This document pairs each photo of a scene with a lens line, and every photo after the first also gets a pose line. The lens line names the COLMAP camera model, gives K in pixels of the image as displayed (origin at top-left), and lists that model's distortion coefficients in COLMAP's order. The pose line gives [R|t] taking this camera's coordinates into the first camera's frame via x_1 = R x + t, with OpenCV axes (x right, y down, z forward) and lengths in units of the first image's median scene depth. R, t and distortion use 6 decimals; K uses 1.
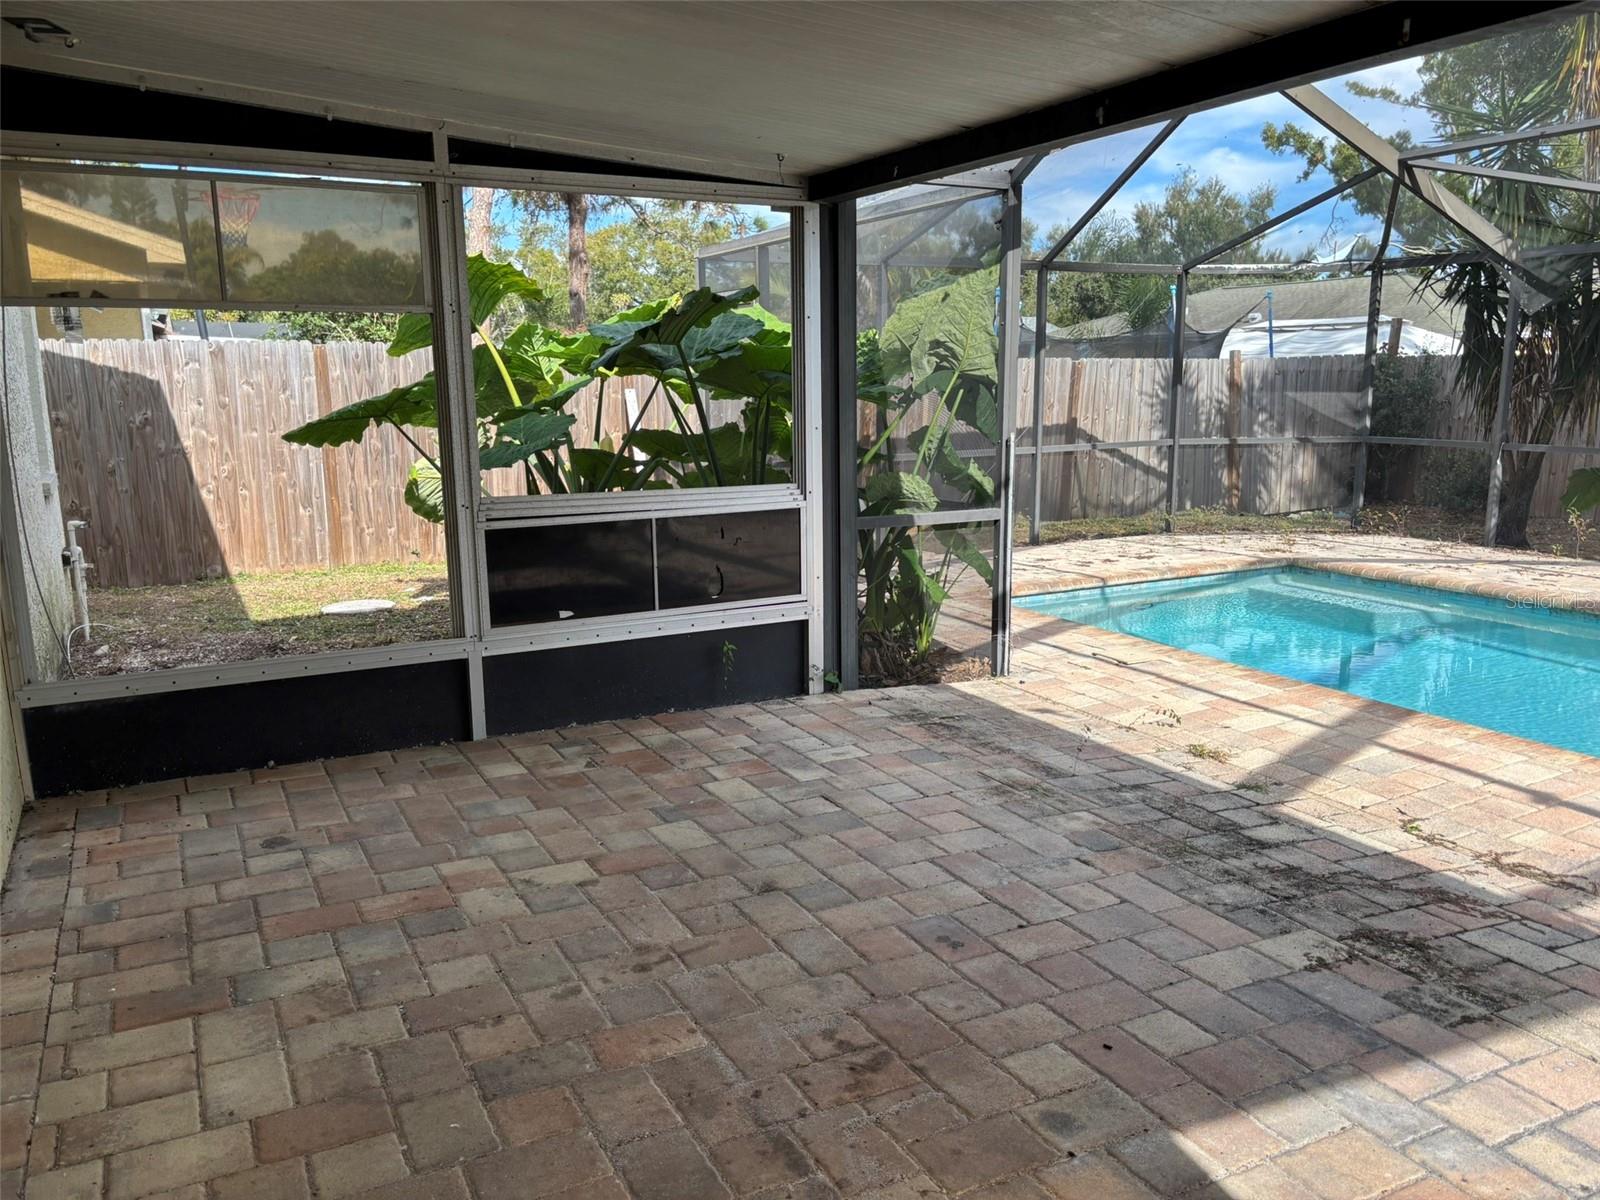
lens RADIAL K [[1211.9, 0, 802.1], [0, 1211.9, 599.7], [0, 0, 1]] dist [0.048059, -0.052529]
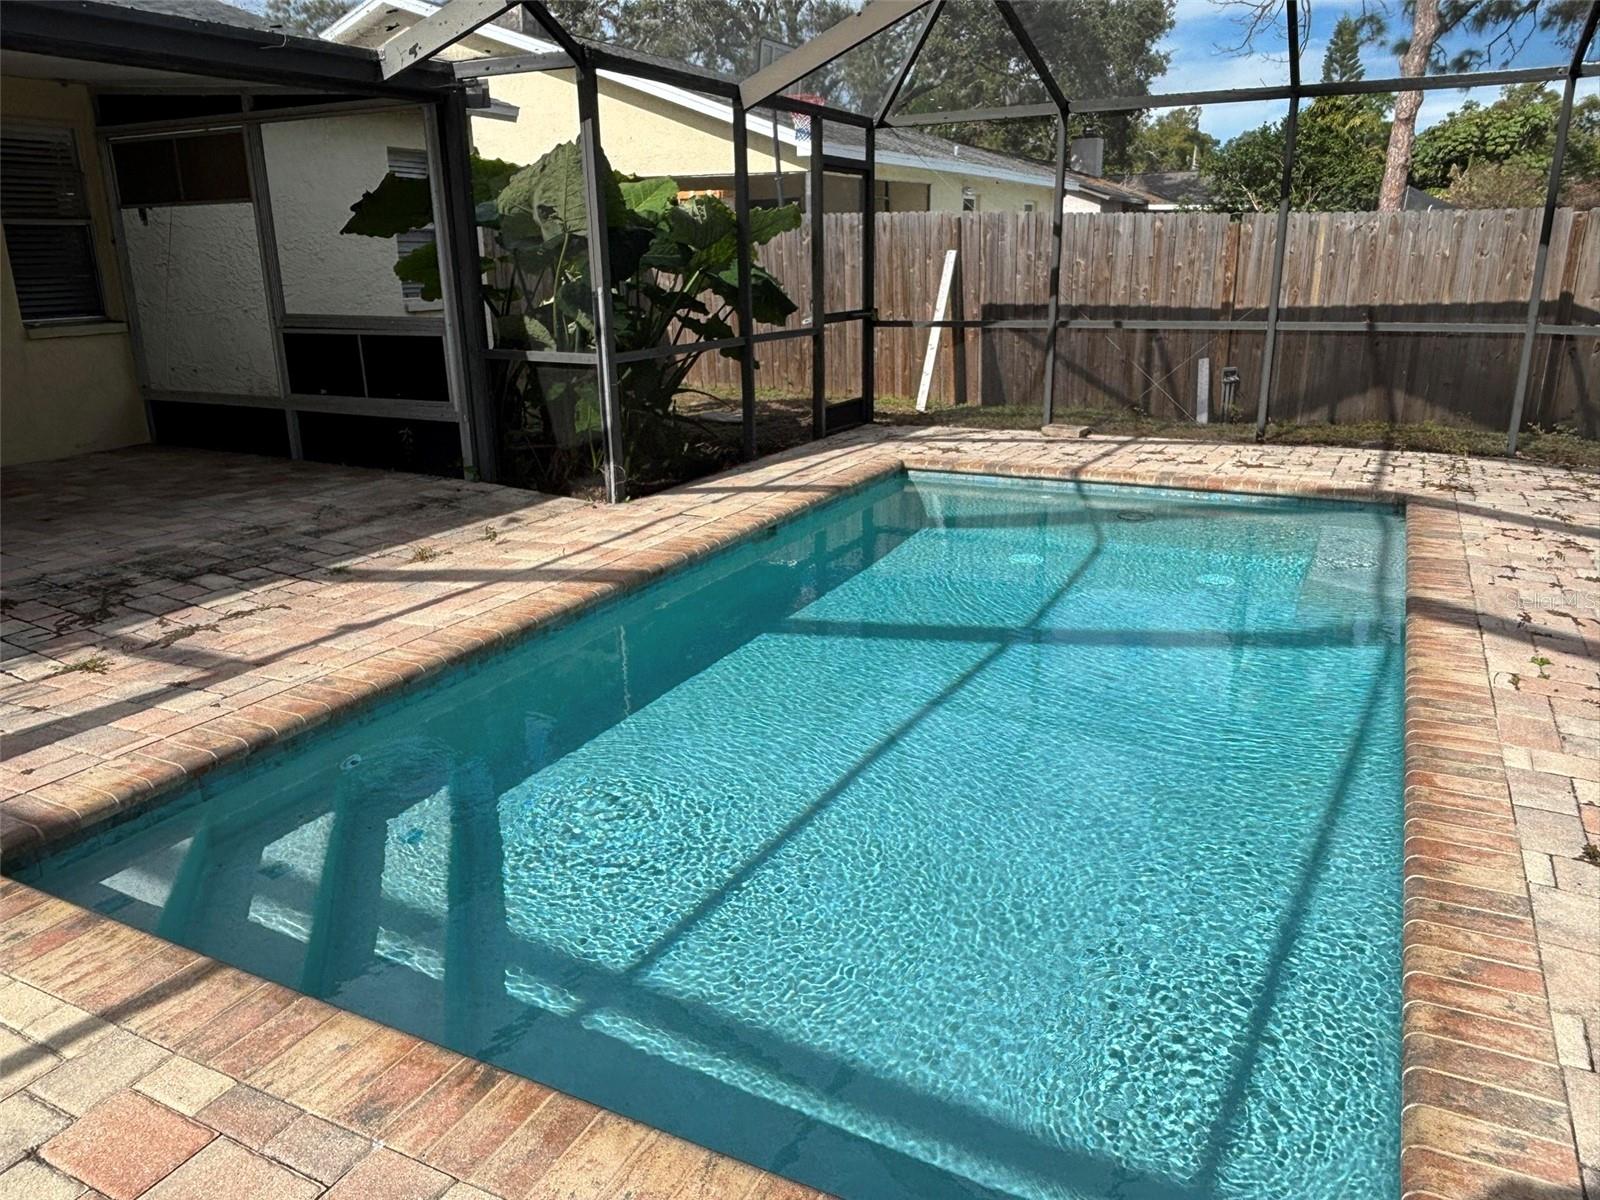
lens RADIAL K [[1126.5, 0, 799.7], [0, 1126.5, 601.7], [0, 0, 1]] dist [0.038851, -0.060273]
pose [[0.574243, 0.243721, -0.781566, 1.761228], [-0.142224, 0.969842, 0.197936, -0.131526], [0.806237, -0.002506, 0.591588, 0.770342]]
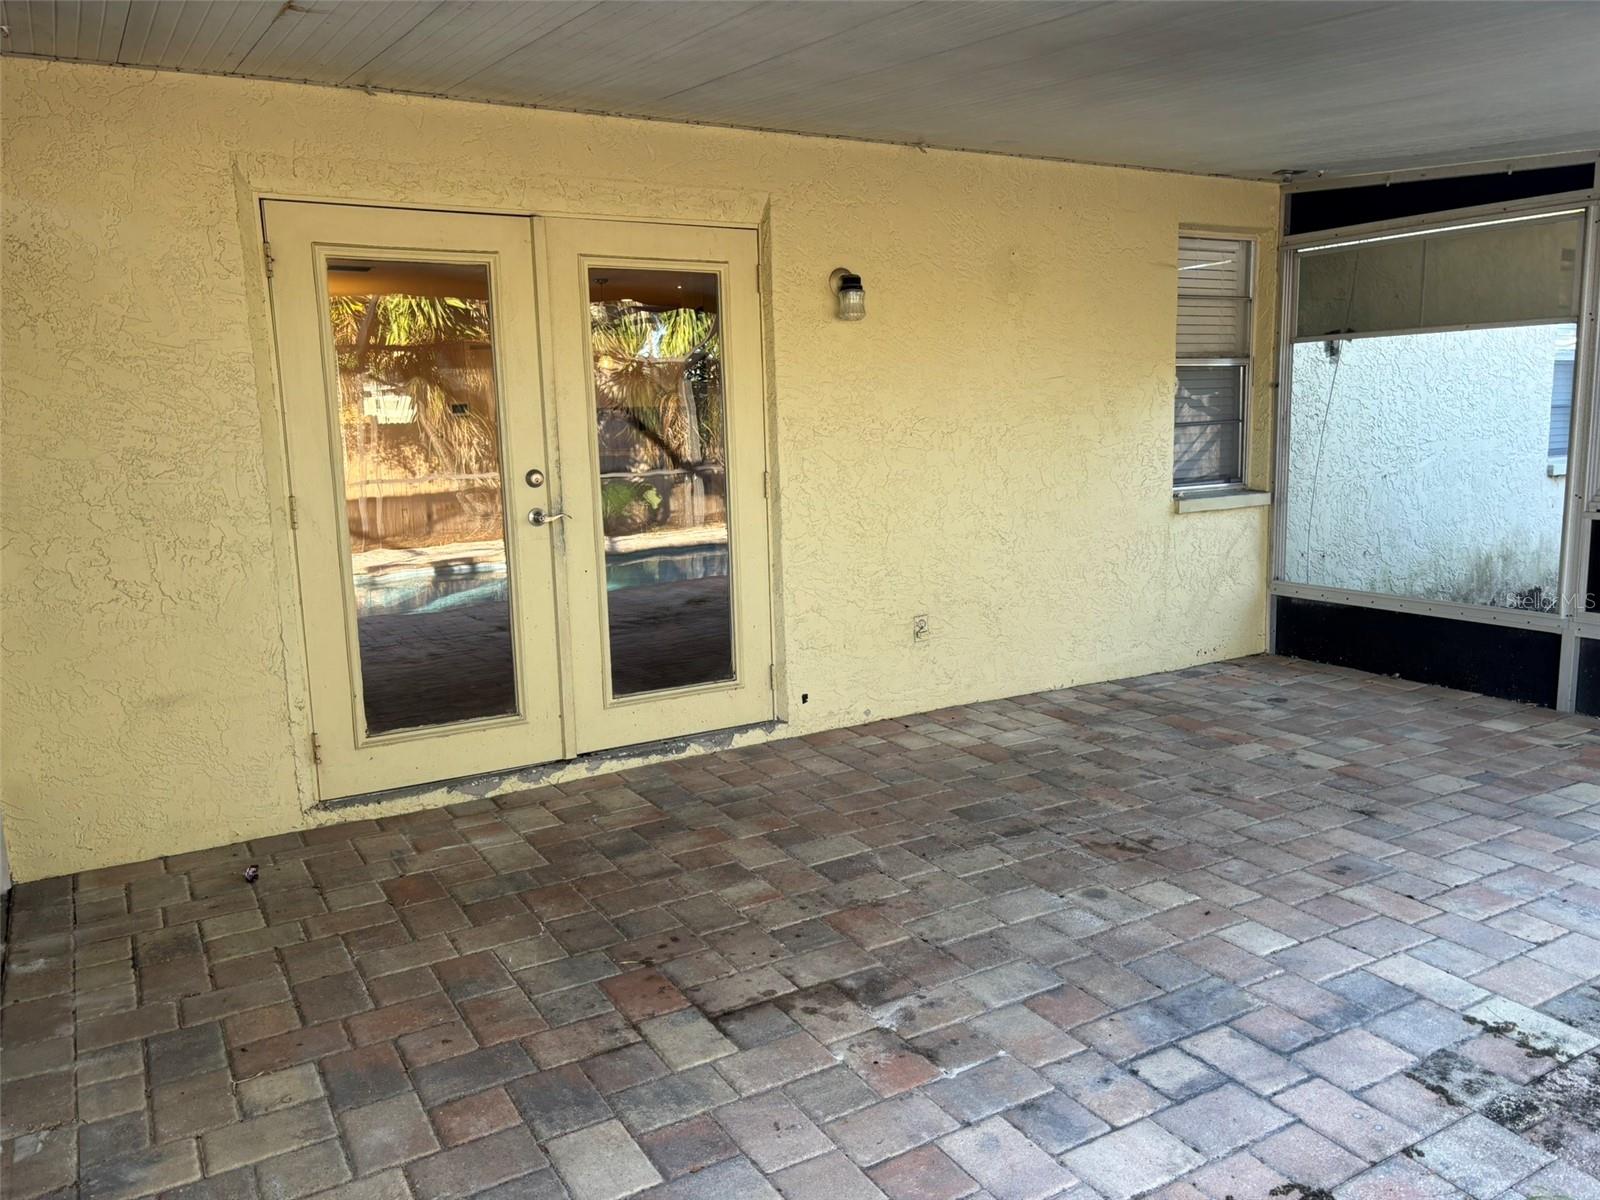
lens RADIAL K [[1211.9, 0, 805.2], [0, 1211.9, 601.2], [0, 0, 1]] dist [0.048059, -0.052529]
pose [[0.054297, 0.162487, -0.985216, 0.933400], [-0.156024, 0.975932, 0.152357, -0.052396], [0.986260, 0.145445, 0.078342, 0.285239]]
